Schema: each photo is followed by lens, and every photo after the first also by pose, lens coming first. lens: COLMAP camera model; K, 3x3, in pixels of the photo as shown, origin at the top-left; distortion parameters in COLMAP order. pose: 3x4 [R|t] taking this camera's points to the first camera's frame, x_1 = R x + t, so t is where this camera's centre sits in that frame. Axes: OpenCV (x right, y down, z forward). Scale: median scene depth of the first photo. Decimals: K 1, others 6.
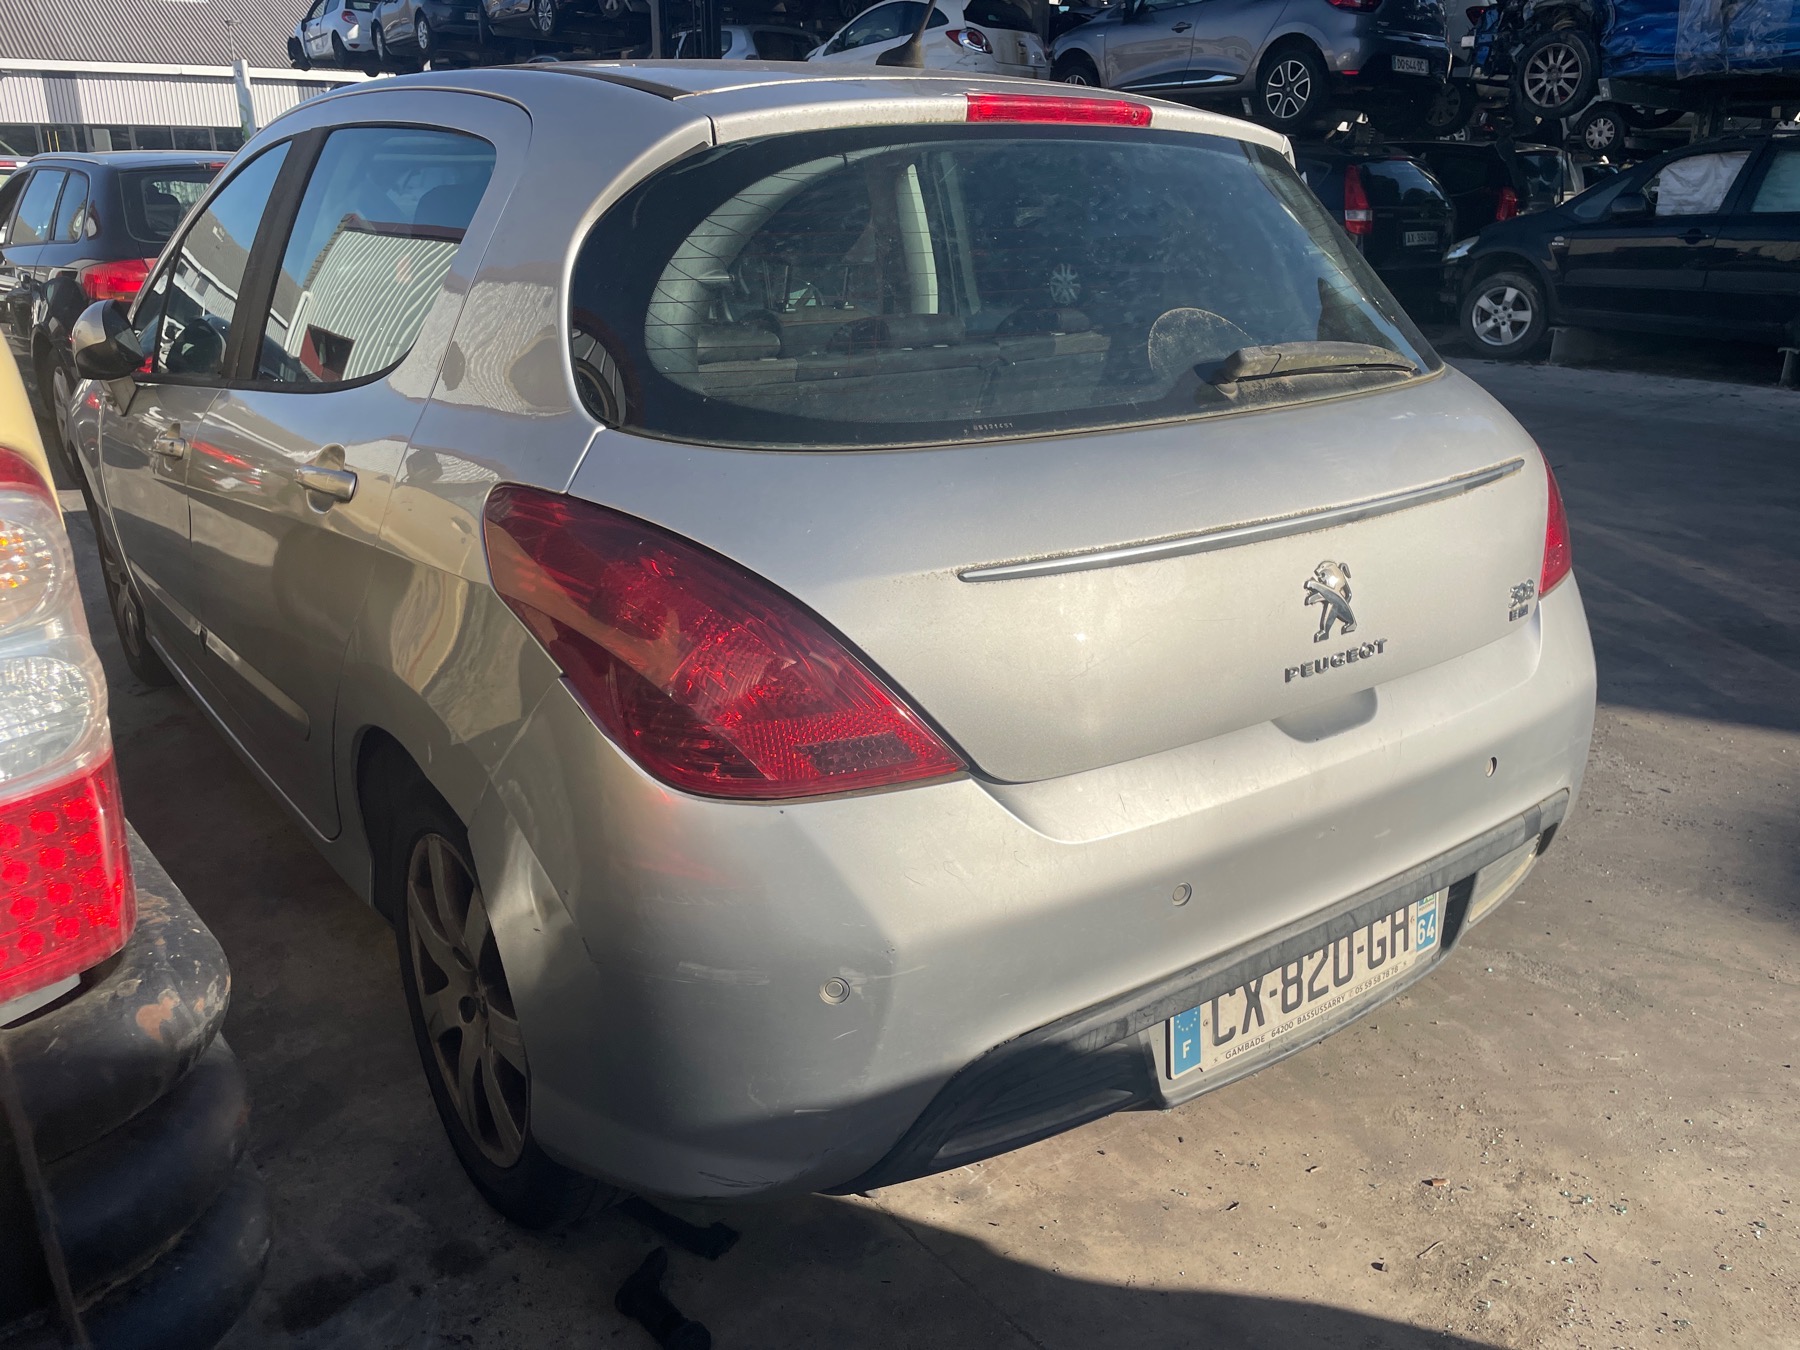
lens RADIAL K [[1322.6, 0, 900.0], [0, 1322.6, 675.0], [0, 0, 1]] dist [0.084651, -0.099915]
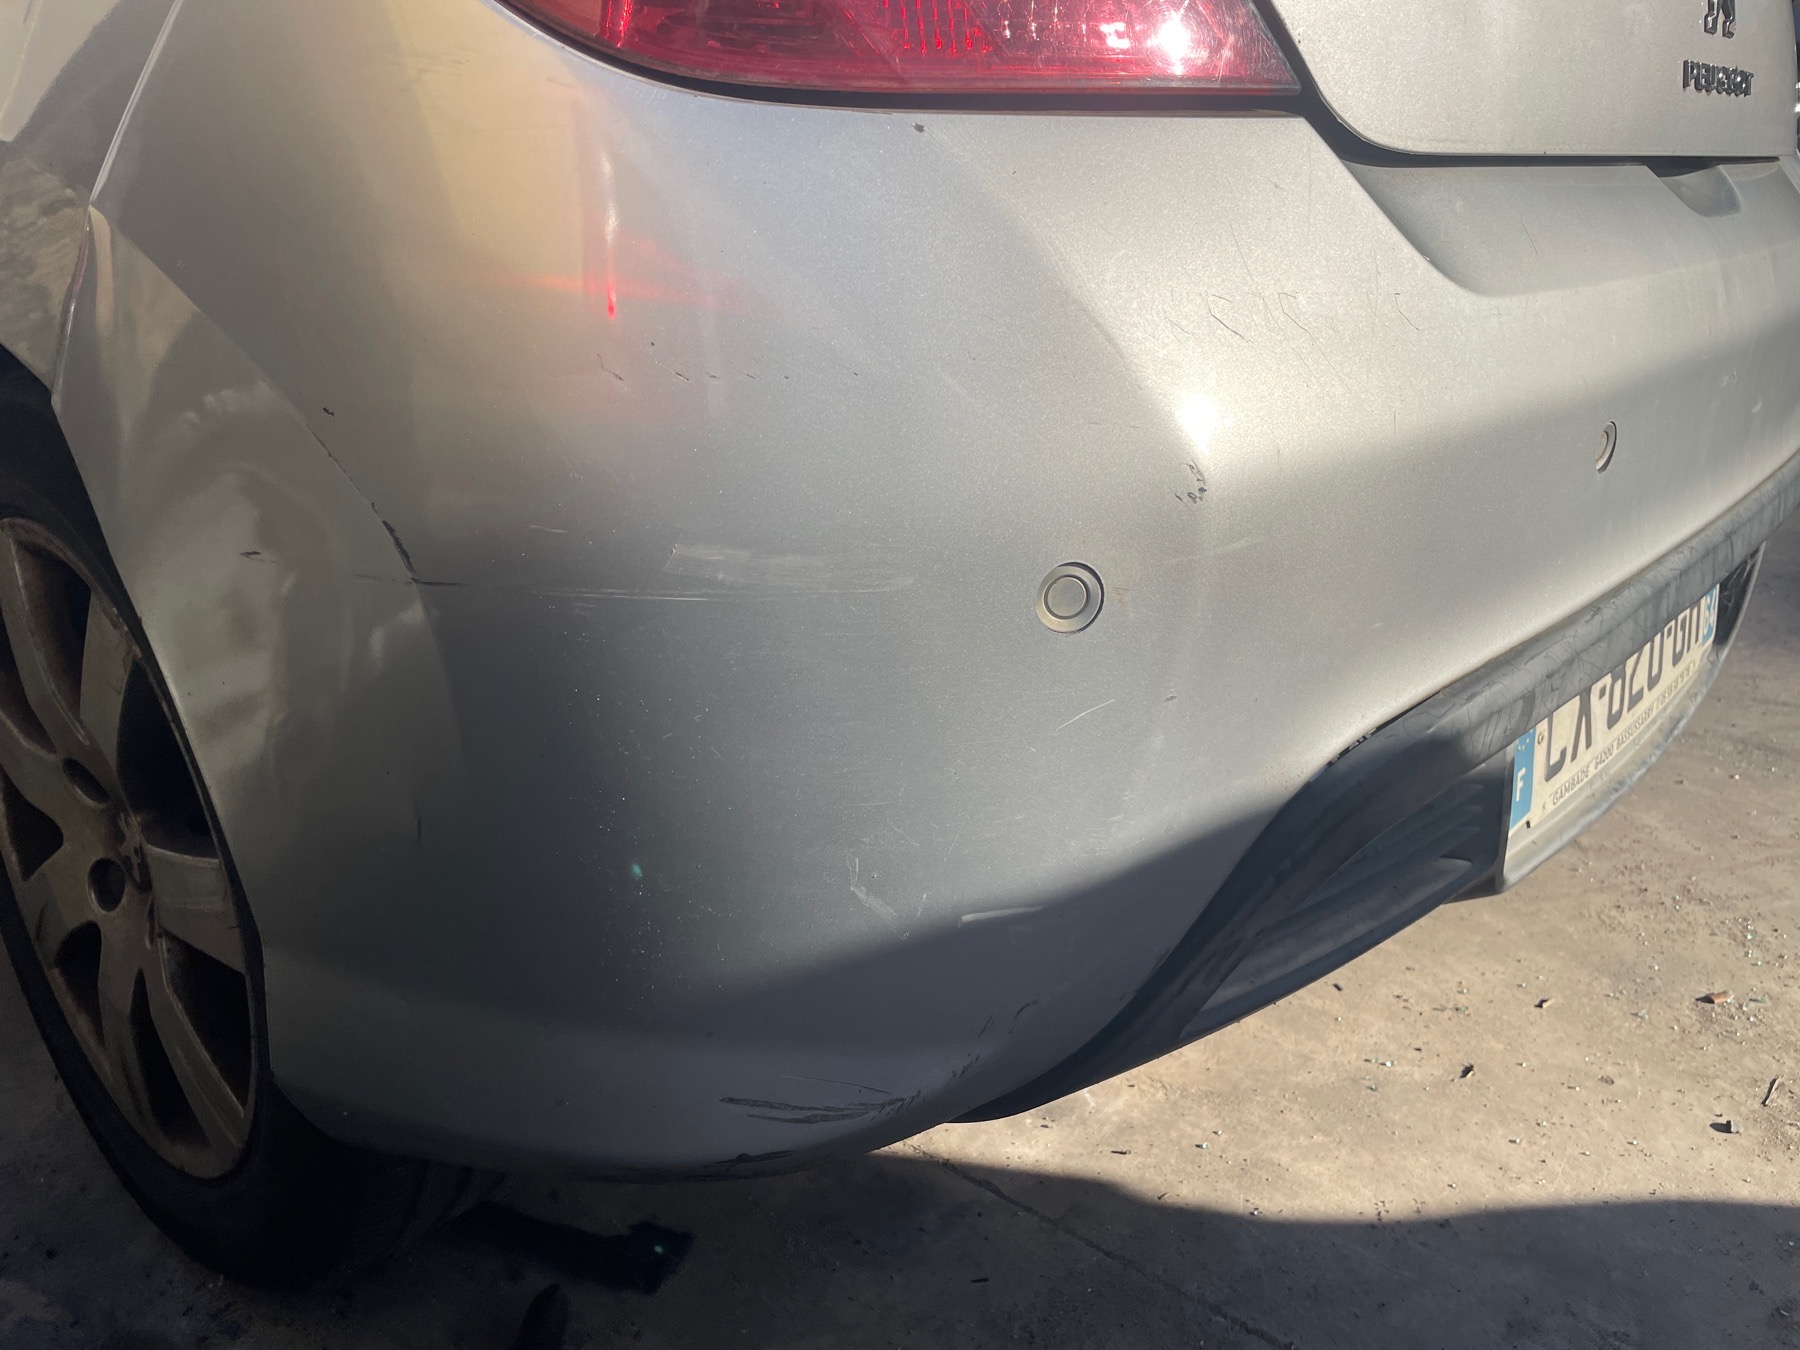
lens RADIAL K [[1366.2, 0, 906.7], [0, 1366.2, 650.8], [0, 0, 1]] dist [0.068475, -0.079944]
pose [[0.977422, -0.071158, 0.198953, -0.130869], [0.067506, 0.997403, 0.025088, 0.174979], [-0.200222, -0.011091, 0.979688, 0.443246]]
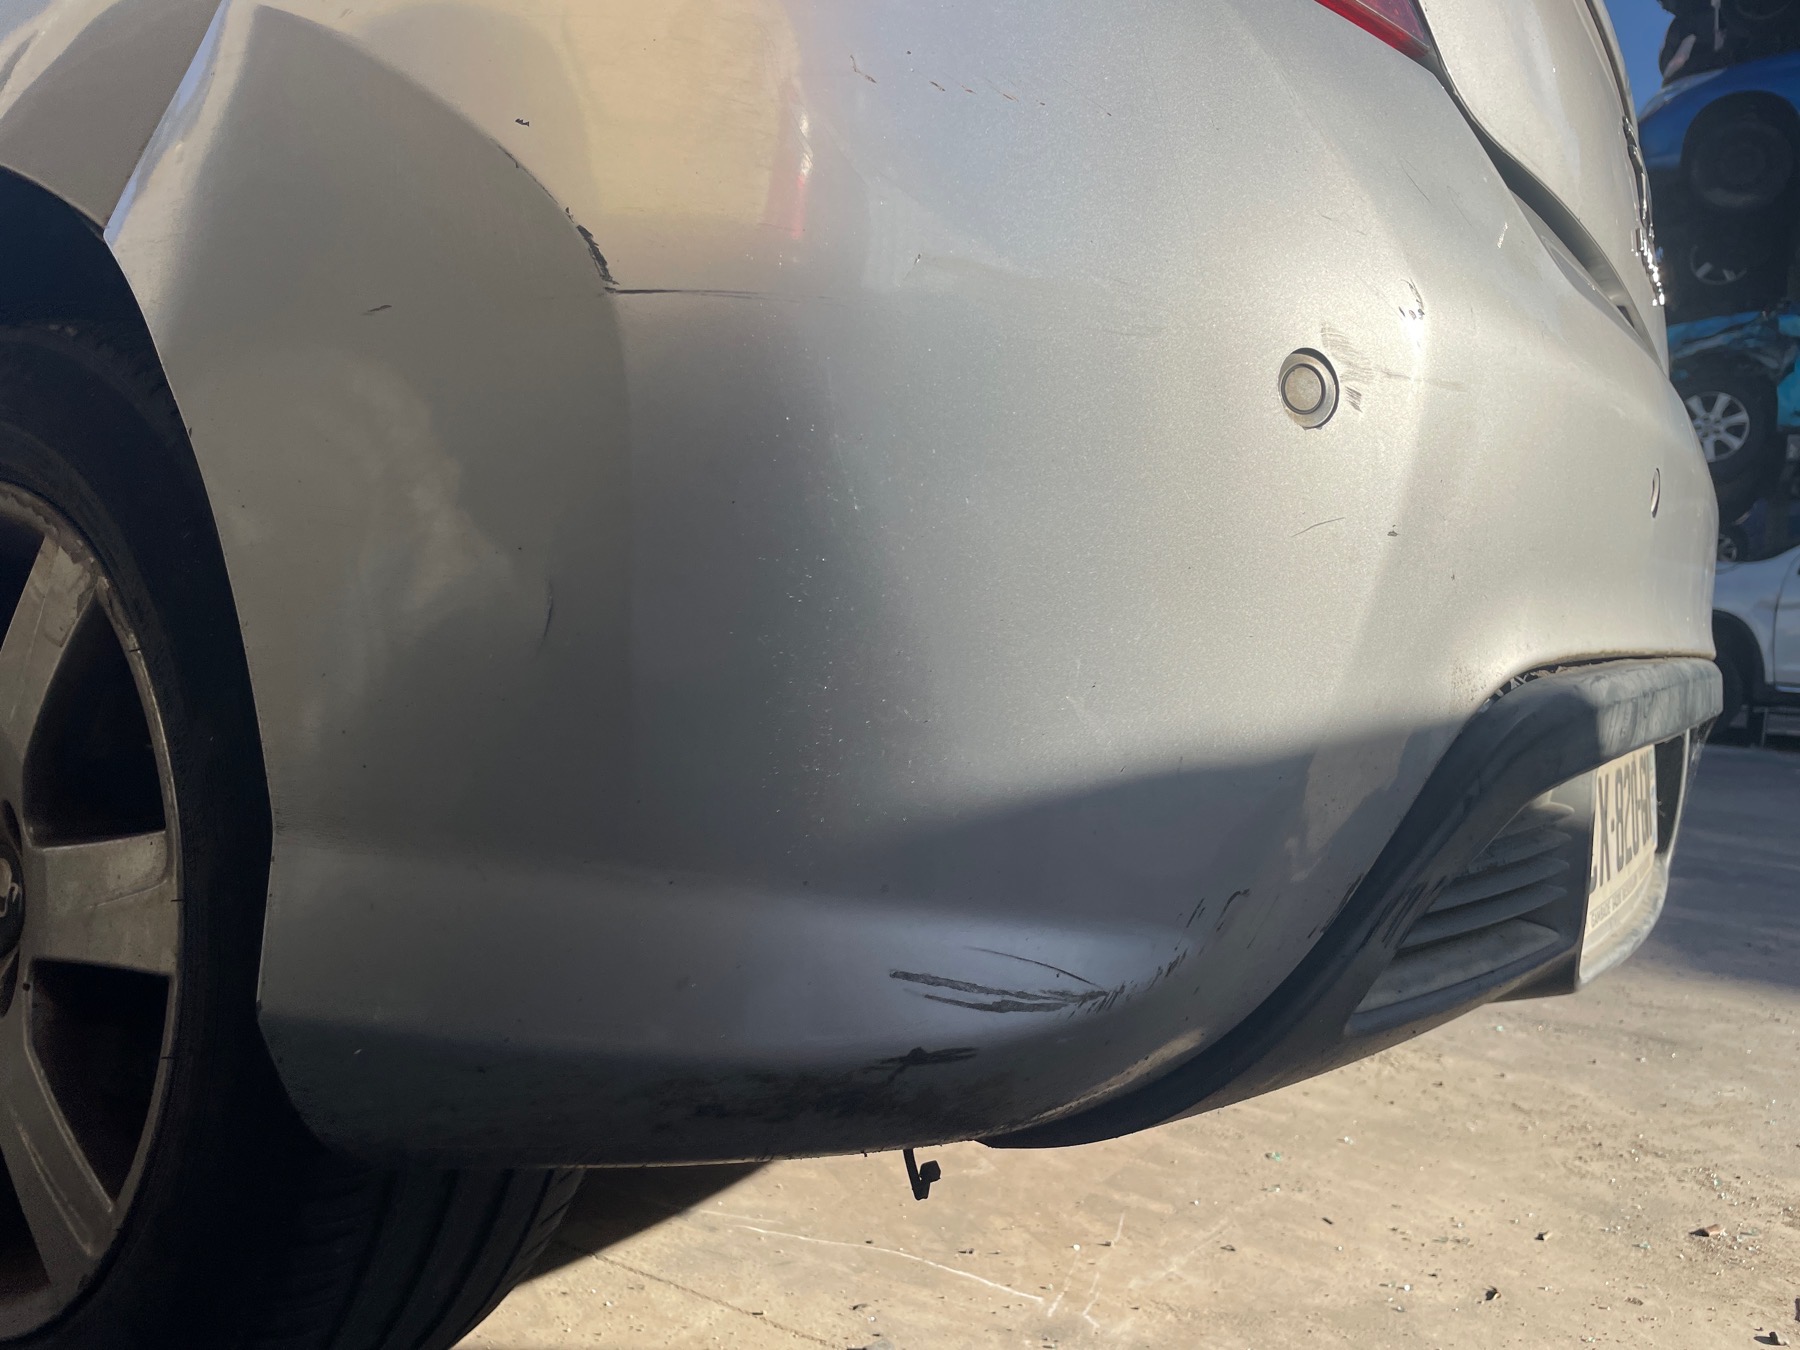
lens RADIAL K [[1360.5, 0, 900.0], [0, 1360.5, 675.0], [0, 0, 1]] dist [0.088854, -0.106739]
pose [[0.938104, 0.045177, 0.343396, -0.207983], [0.047270, 0.965480, -0.256152, 0.298610], [-0.343114, 0.256530, 0.903585, 0.520438]]
